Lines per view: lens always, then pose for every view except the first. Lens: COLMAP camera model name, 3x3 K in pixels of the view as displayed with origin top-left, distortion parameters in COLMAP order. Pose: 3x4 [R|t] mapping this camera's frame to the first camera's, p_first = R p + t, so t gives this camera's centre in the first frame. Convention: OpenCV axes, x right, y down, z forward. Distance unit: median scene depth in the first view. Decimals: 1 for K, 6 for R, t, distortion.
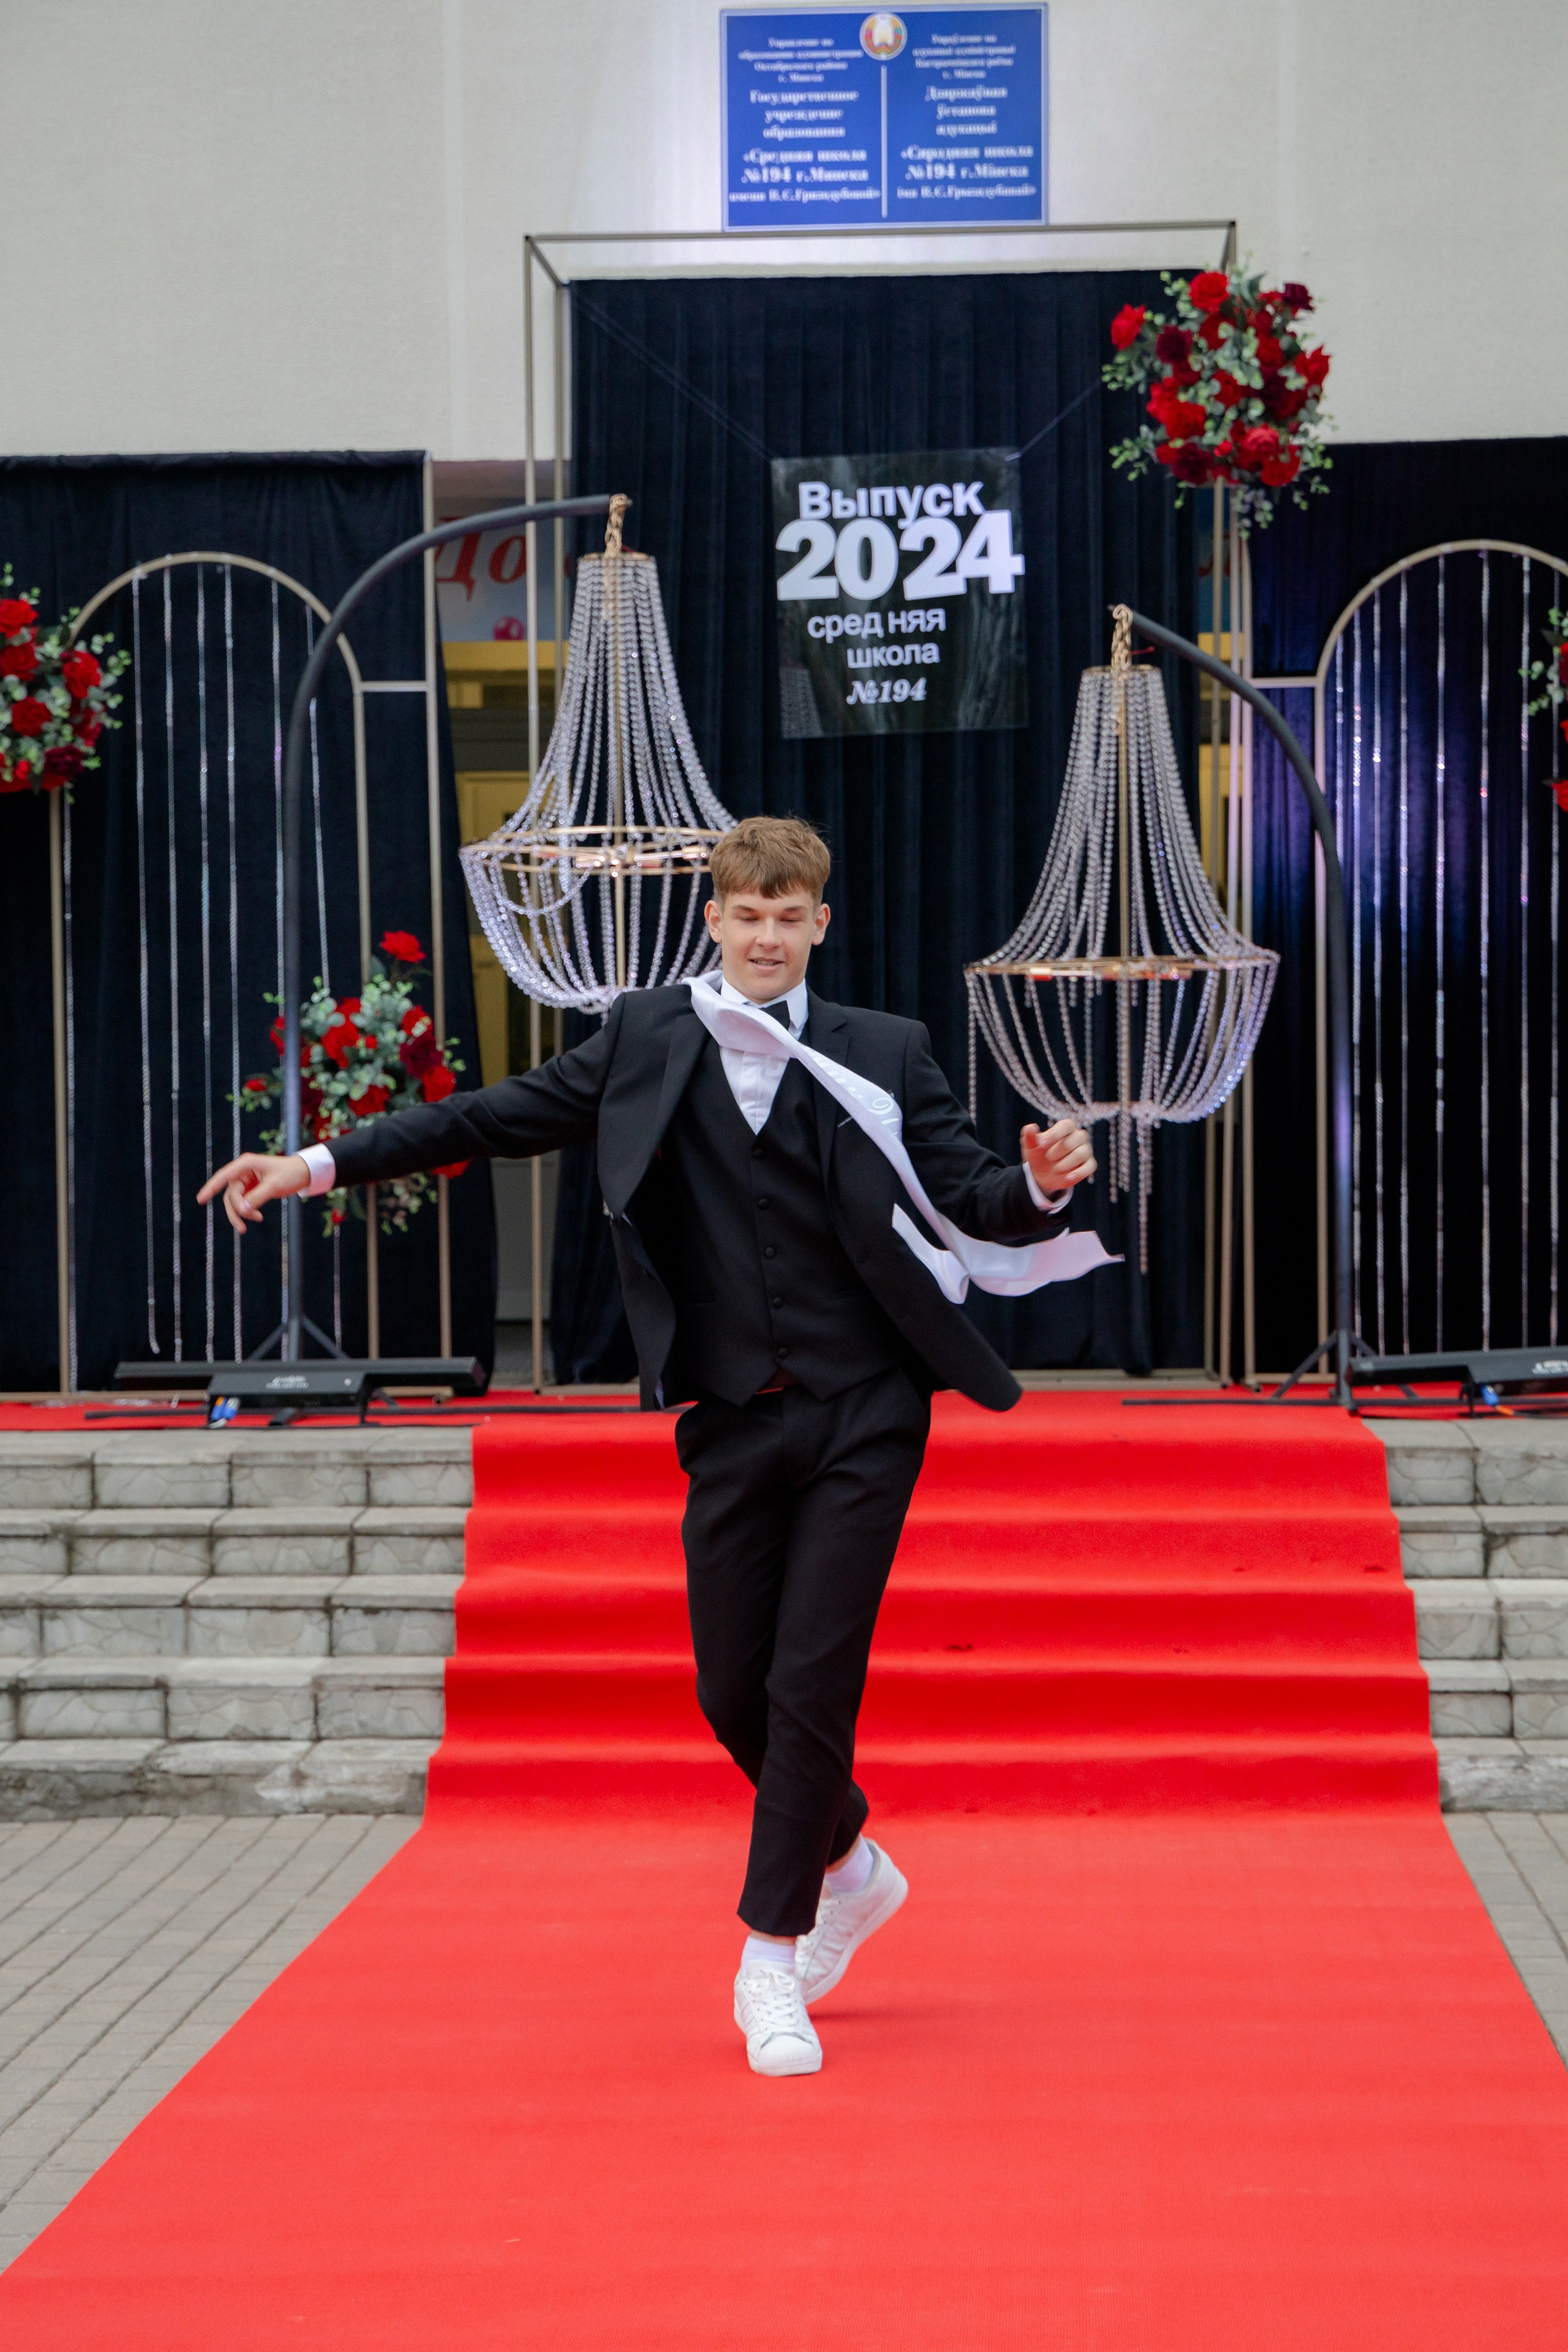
lens RADIAL K [[6256.2, 0, 777.6], [0, 6256.2, 1259.4], [0, 0, 1]] dist [0.510926, 0.616514]
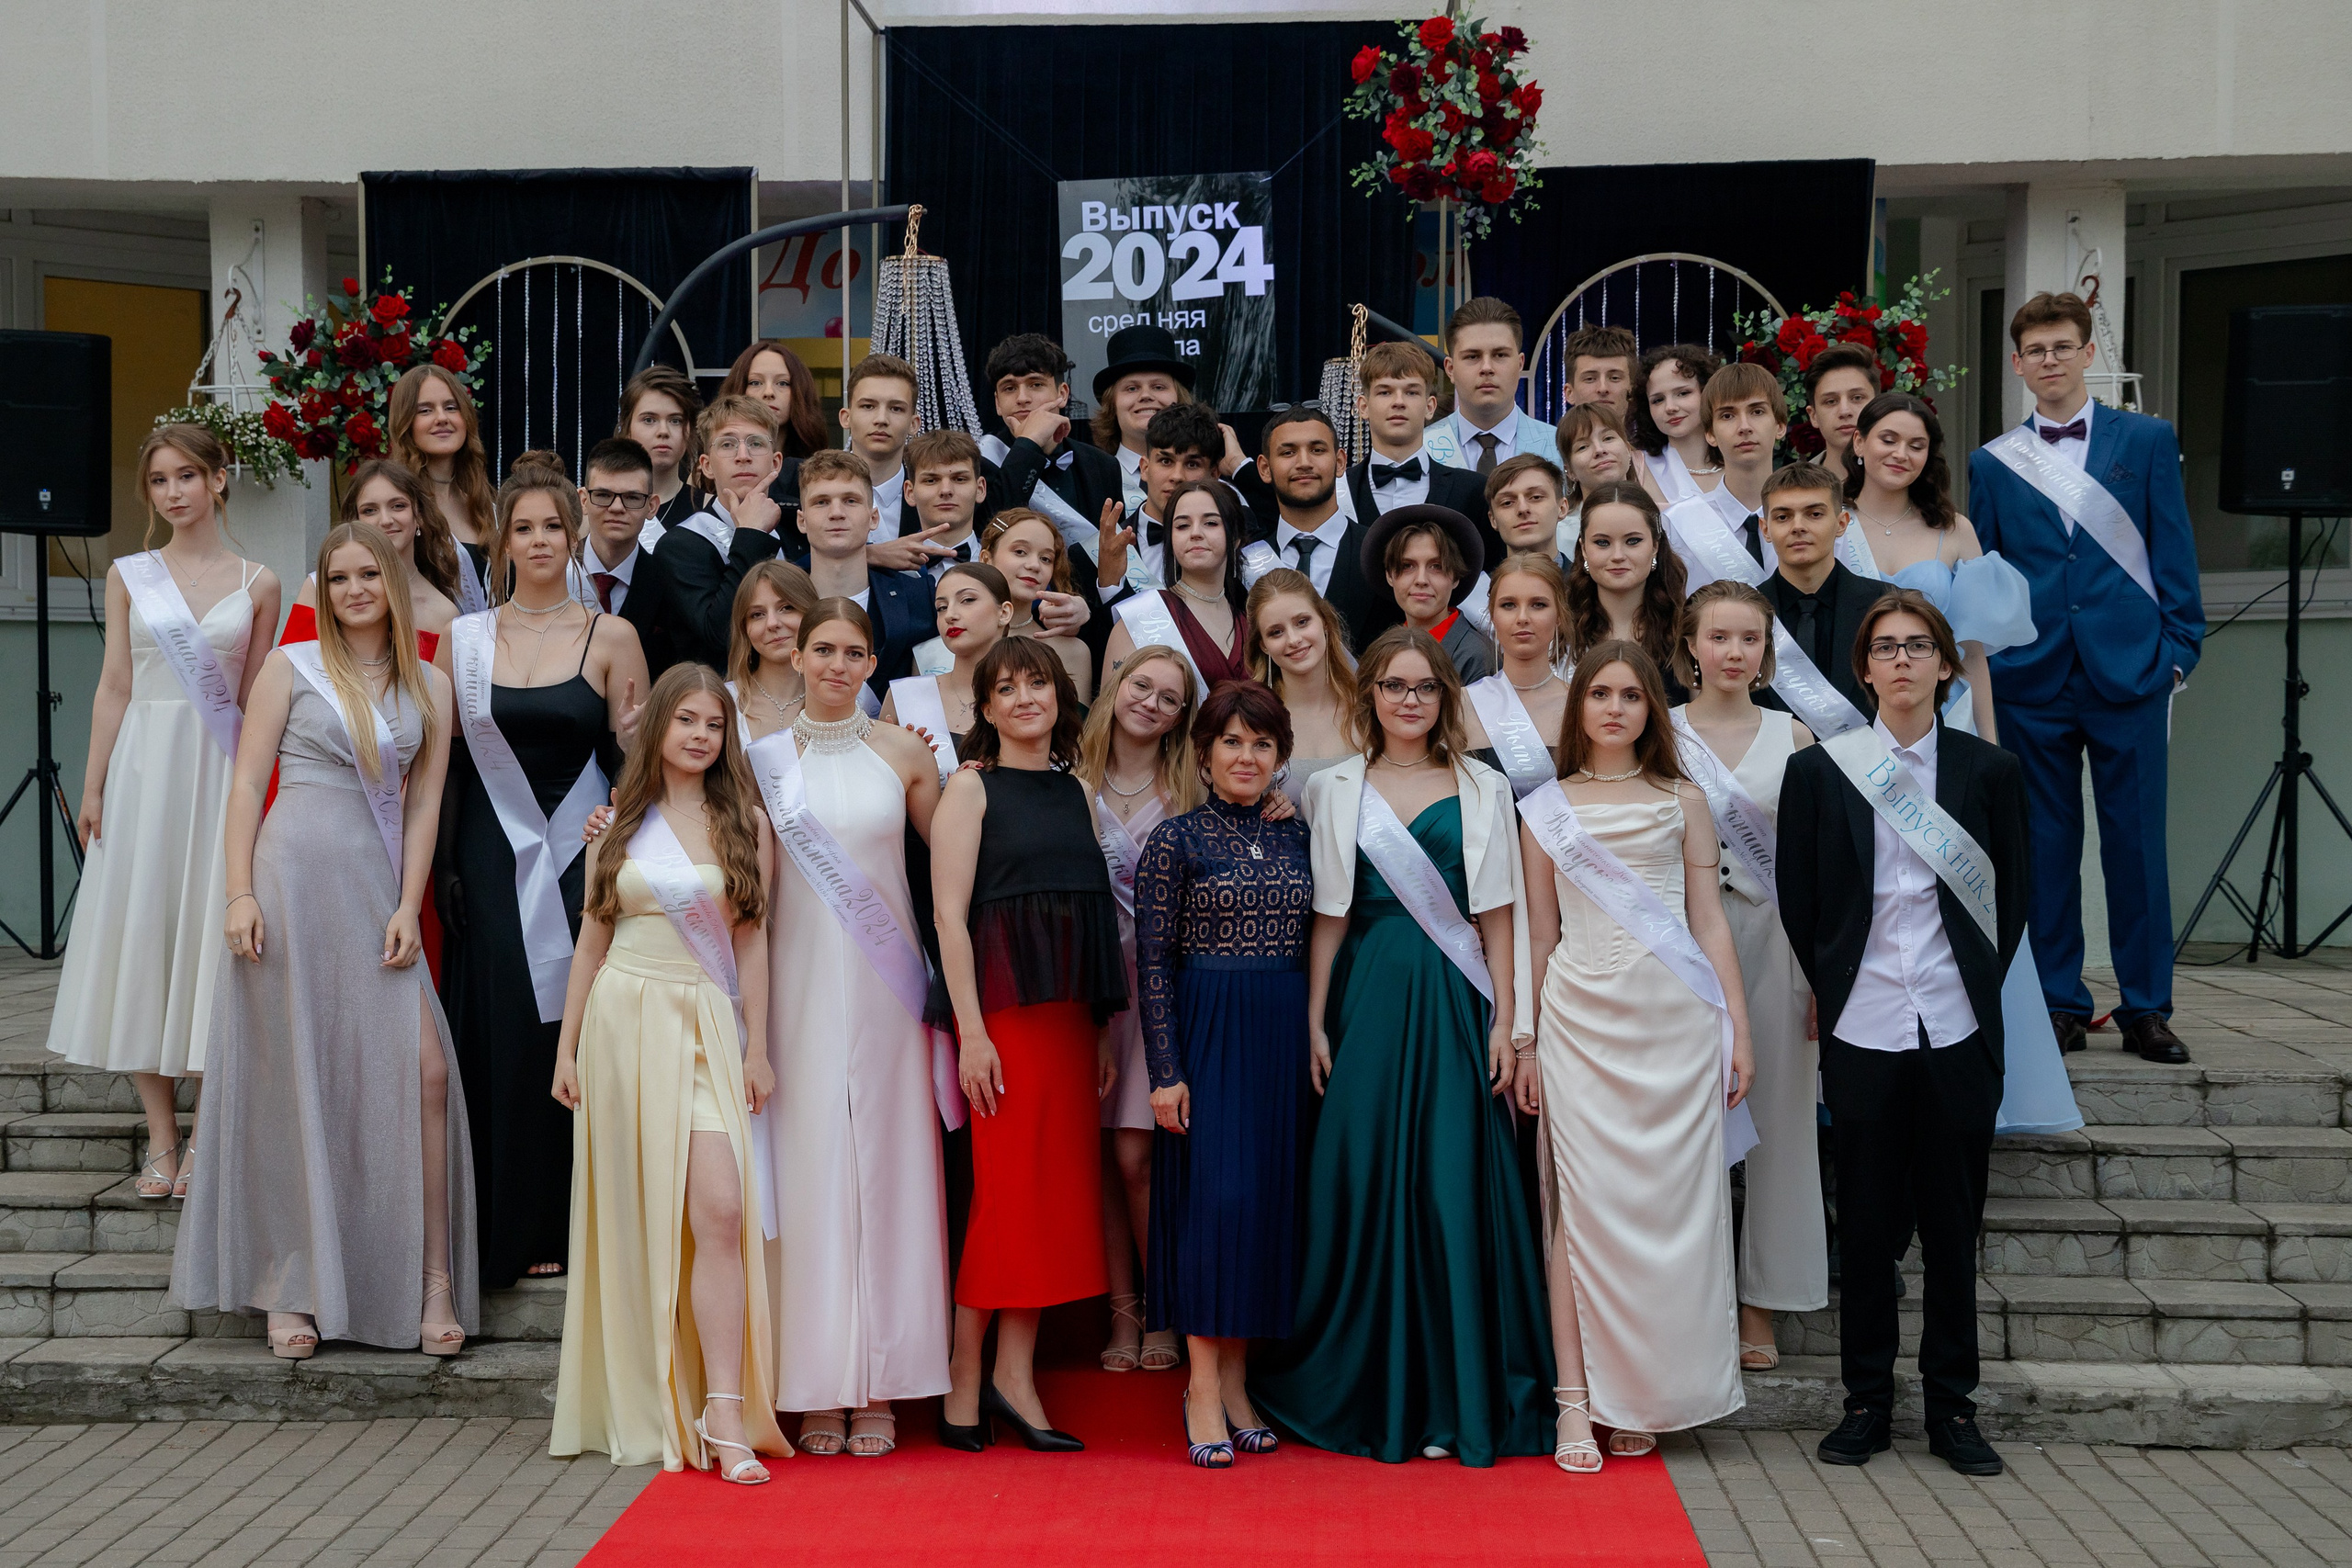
lens RADIAL K [[4474.2, 0, 1049.4], [0, 4474.2, 783.6], [0, 0, 1]] dist [0.263765, 0.172901]
pose [[0.999880, 0.007593, -0.013534, 0.010136], [-0.007648, 0.999963, -0.003991, -0.013327], [0.013503, 0.004094, 0.999900, 0.183899]]
